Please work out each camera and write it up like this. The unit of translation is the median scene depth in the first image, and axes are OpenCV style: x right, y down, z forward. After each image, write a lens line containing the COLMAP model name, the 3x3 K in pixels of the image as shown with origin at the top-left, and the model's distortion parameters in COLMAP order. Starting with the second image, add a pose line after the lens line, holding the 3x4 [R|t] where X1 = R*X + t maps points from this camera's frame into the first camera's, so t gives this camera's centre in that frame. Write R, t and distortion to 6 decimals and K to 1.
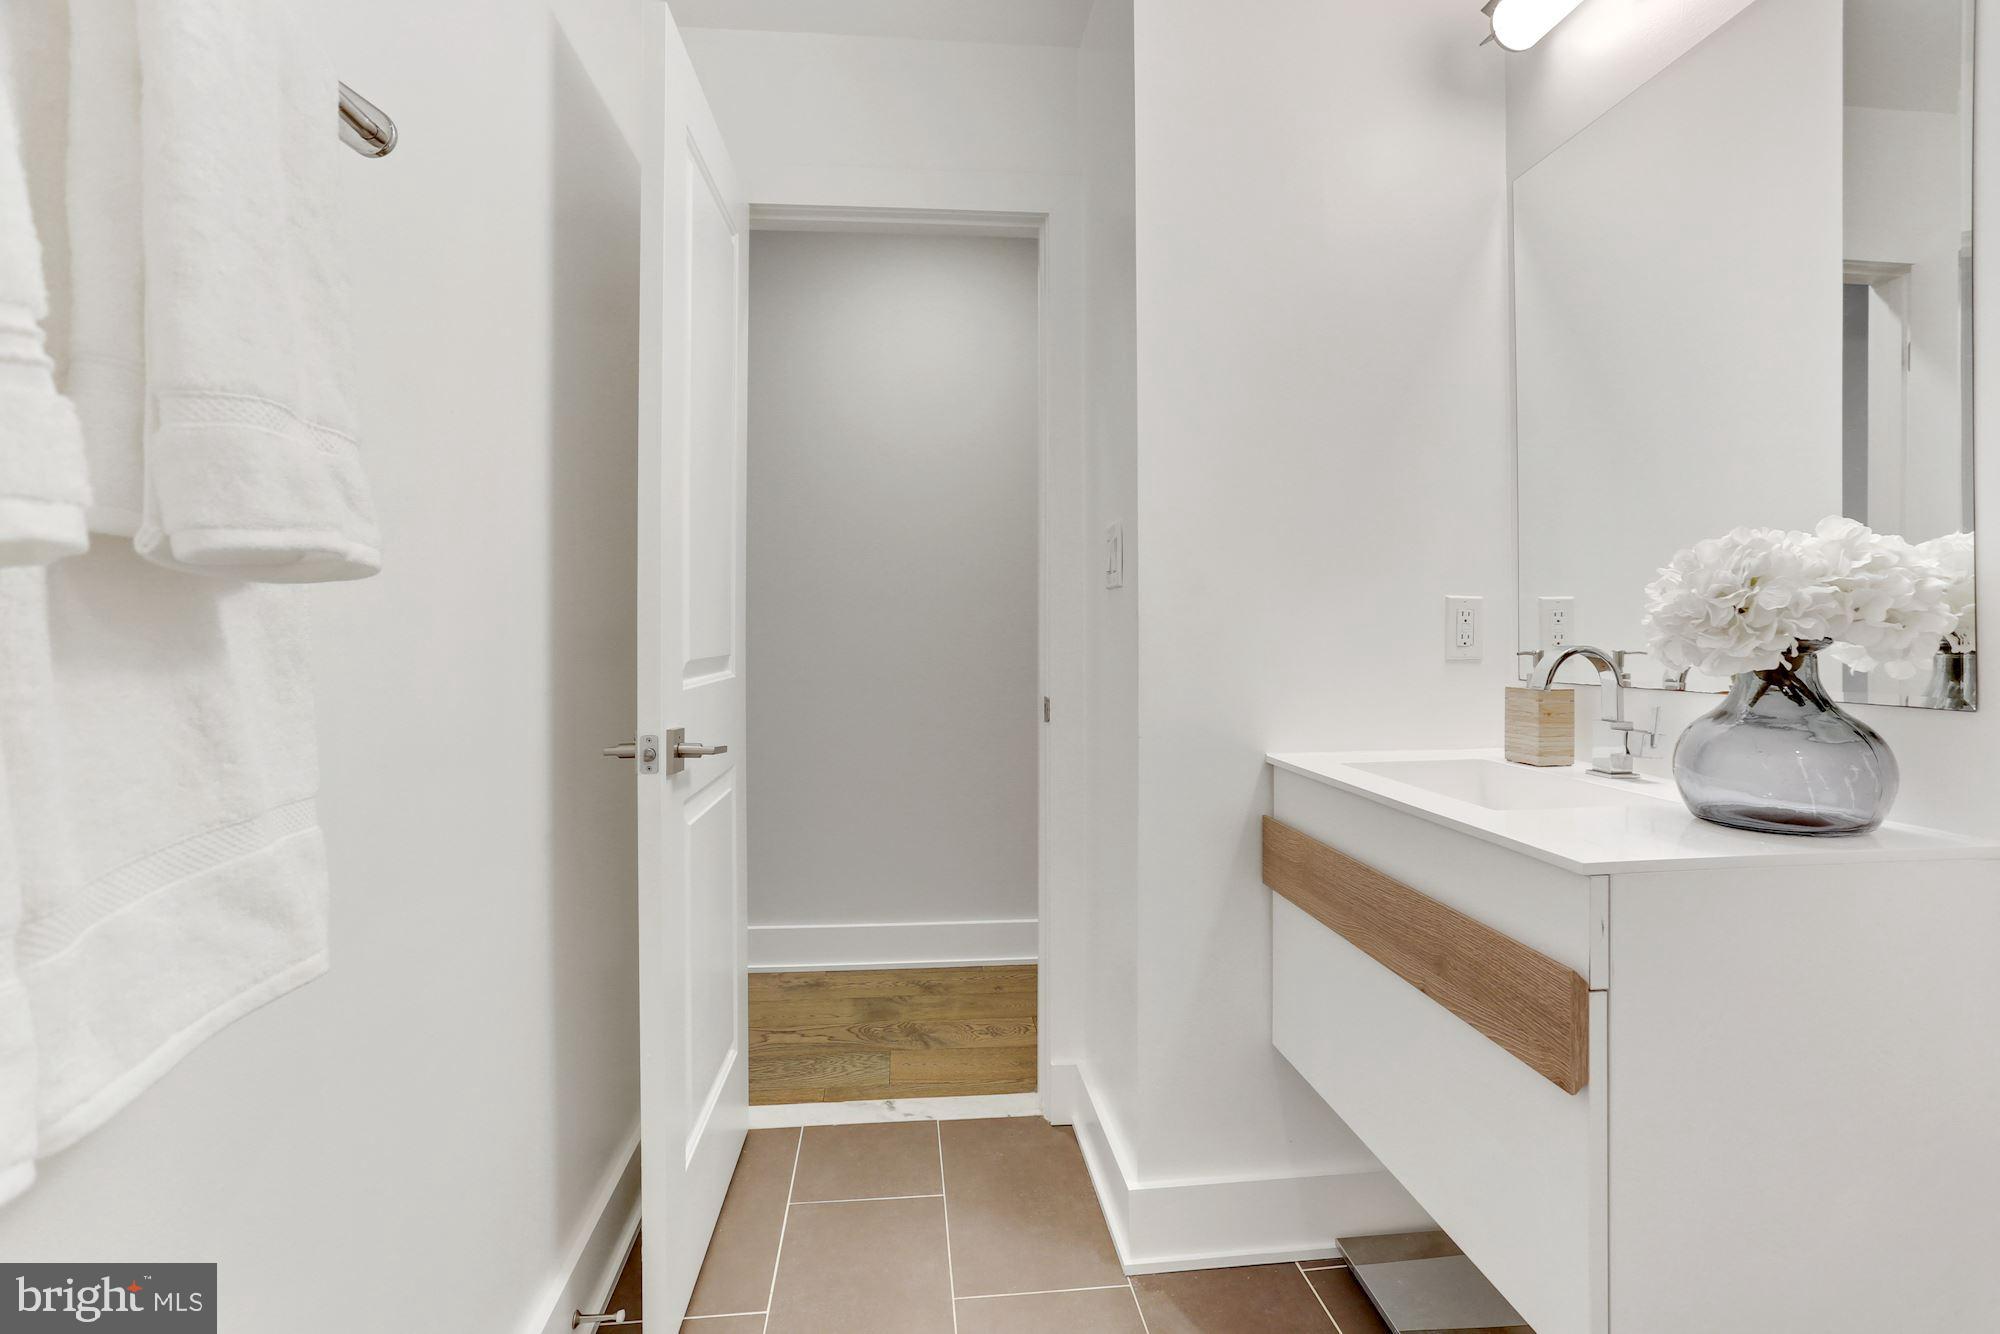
lens RADIAL K [[969.2, 0, 1000.9], [0, 969.2, 654.8], [0, 0, 1]] dist [0.000932, -0.000452]
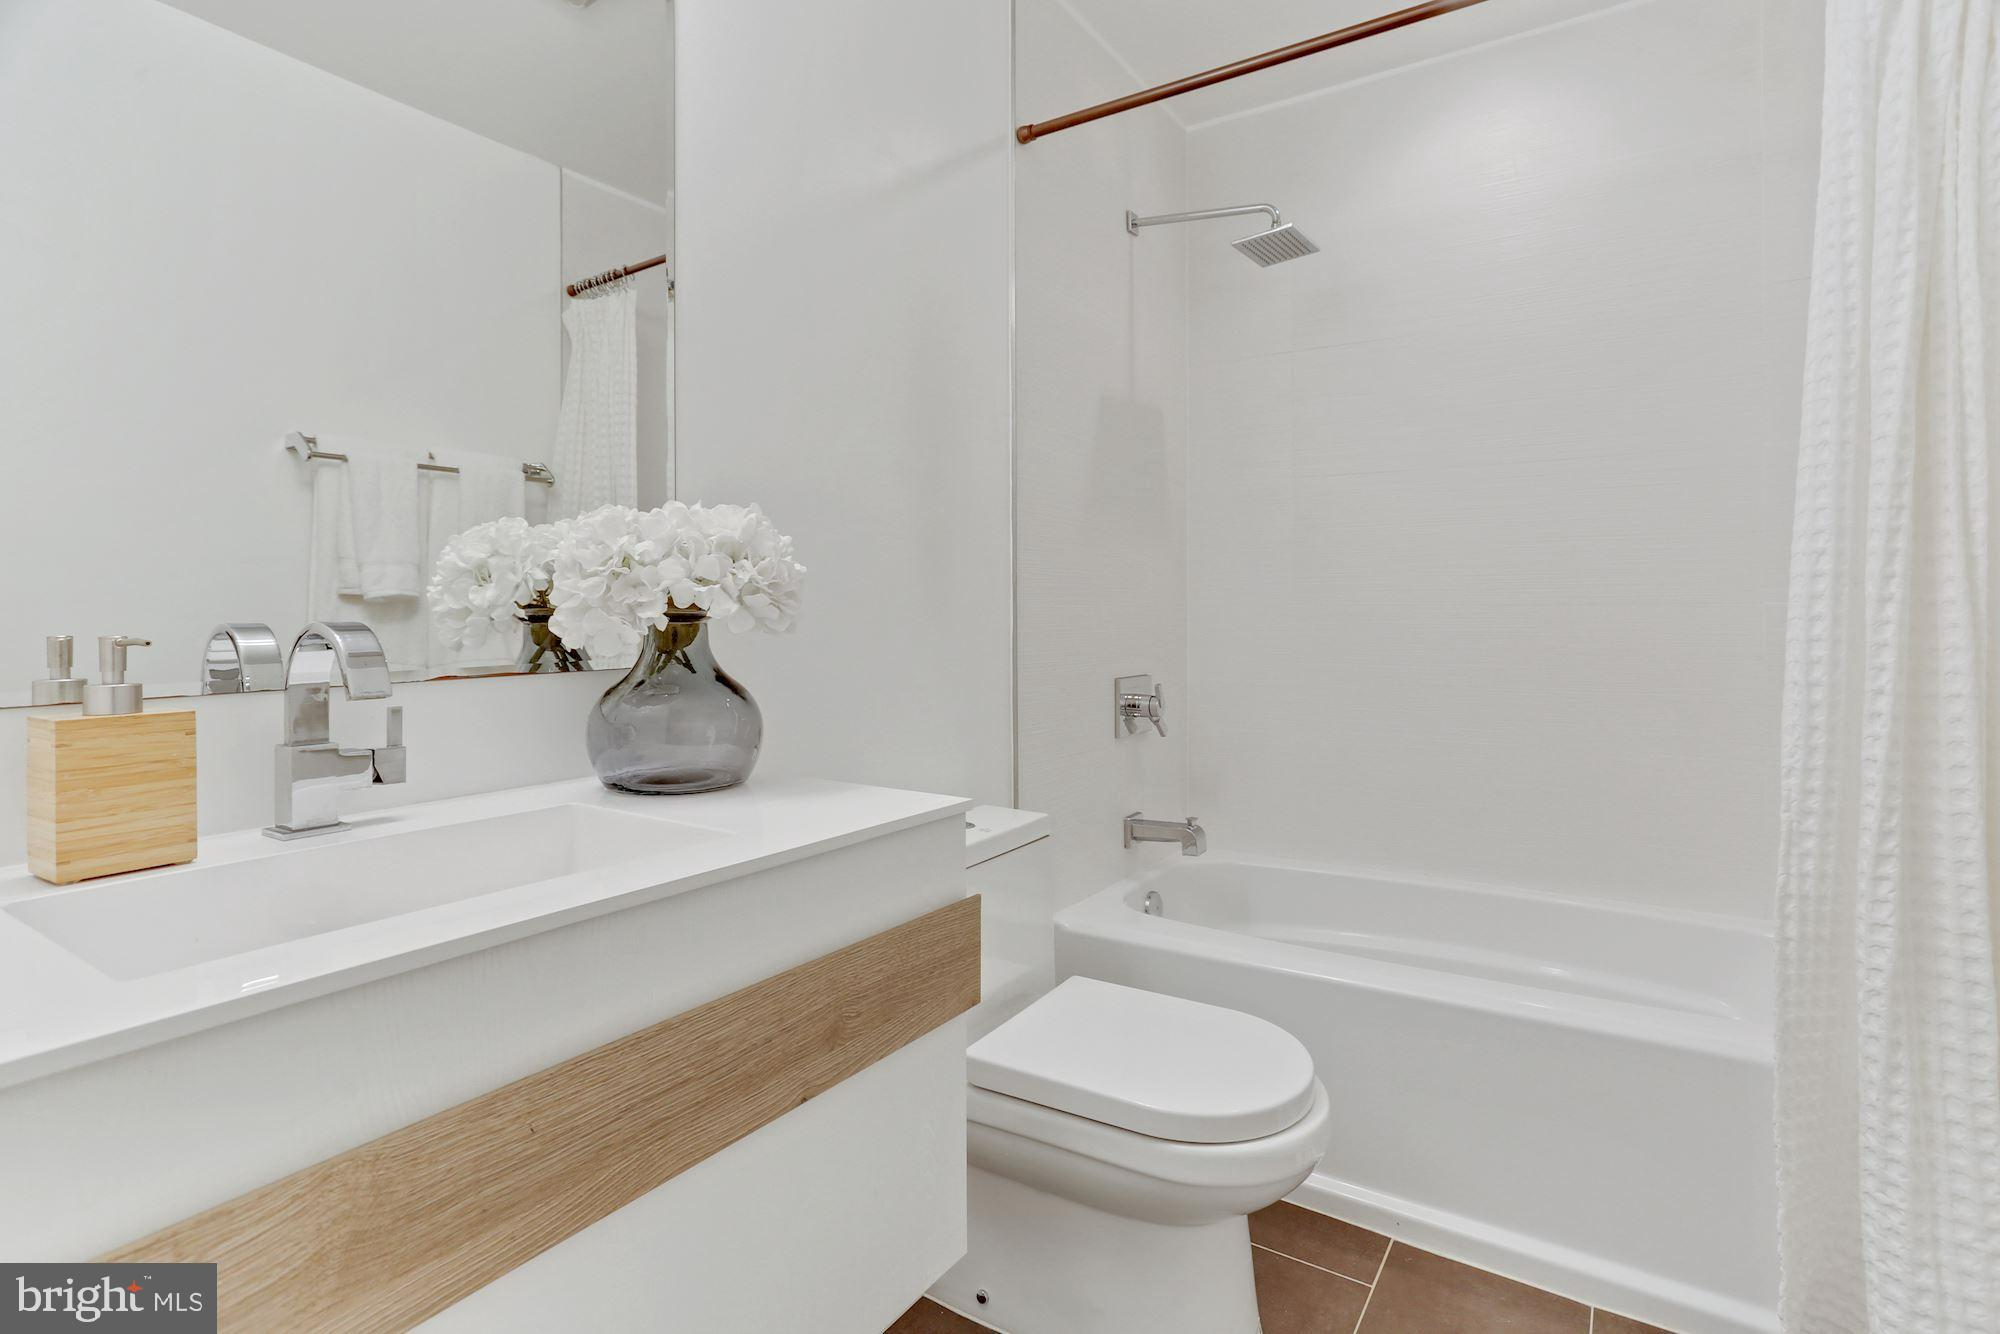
lens RADIAL K [[969.2, 0, 1000.3], [0, 969.2, 658.4], [0, 0, 1]] dist [0.000932, -0.000452]
pose [[-0.788633, 0.004638, 0.614847, -0.129304], [0.027205, 0.999255, 0.027356, 0.007296], [-0.614262, 0.038301, -0.788172, 1.611672]]
